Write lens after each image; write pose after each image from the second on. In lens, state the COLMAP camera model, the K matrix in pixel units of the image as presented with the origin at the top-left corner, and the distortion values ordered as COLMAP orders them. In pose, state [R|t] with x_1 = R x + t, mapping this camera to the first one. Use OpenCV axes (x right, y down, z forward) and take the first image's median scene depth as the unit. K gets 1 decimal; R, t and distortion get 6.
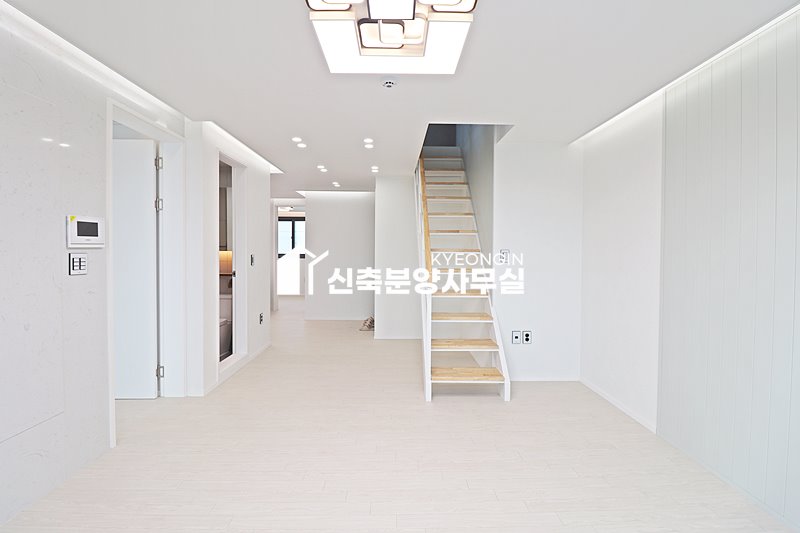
lens RADIAL K [[371.5, 0, 397.3], [0, 371.5, 259.2], [0, 0, 1]] dist [-0.002352, -0.005168]
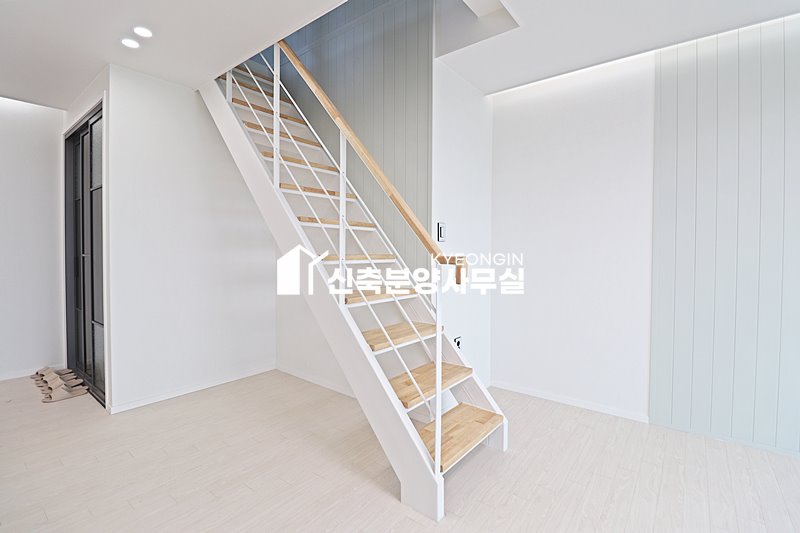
lens RADIAL K [[371.5, 0, 394.7], [0, 371.5, 258.3], [0, 0, 1]] dist [-0.002352, -0.005168]
pose [[0.637979, -0.021165, 0.769763, -0.306198], [0.007637, 0.999747, 0.021159, 0.024739], [-0.770016, -0.007621, 0.637979, 0.688009]]
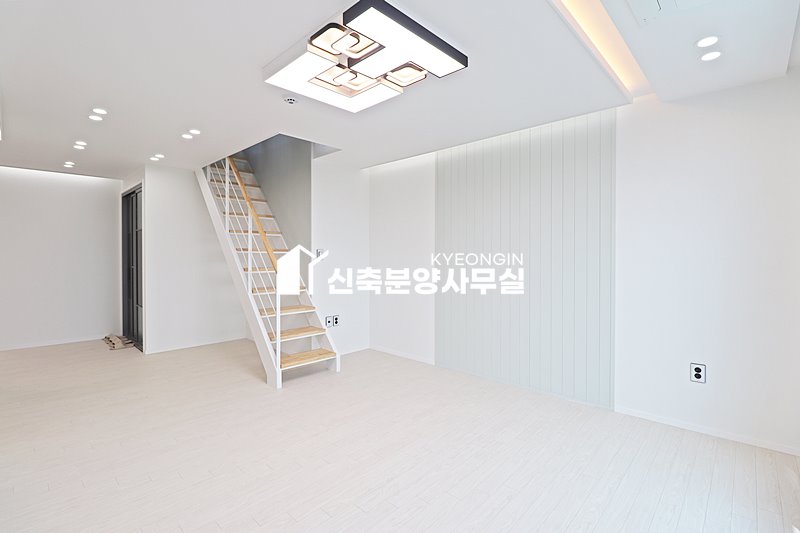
lens RADIAL K [[371.5, 0, 392.3], [0, 371.5, 262.2], [0, 0, 1]] dist [-0.002352, -0.005168]
pose [[0.707830, -0.013707, 0.706250, -0.418937], [0.009689, 0.999906, 0.009695, 0.005261], [-0.706316, -0.000020, 0.707896, -0.006308]]
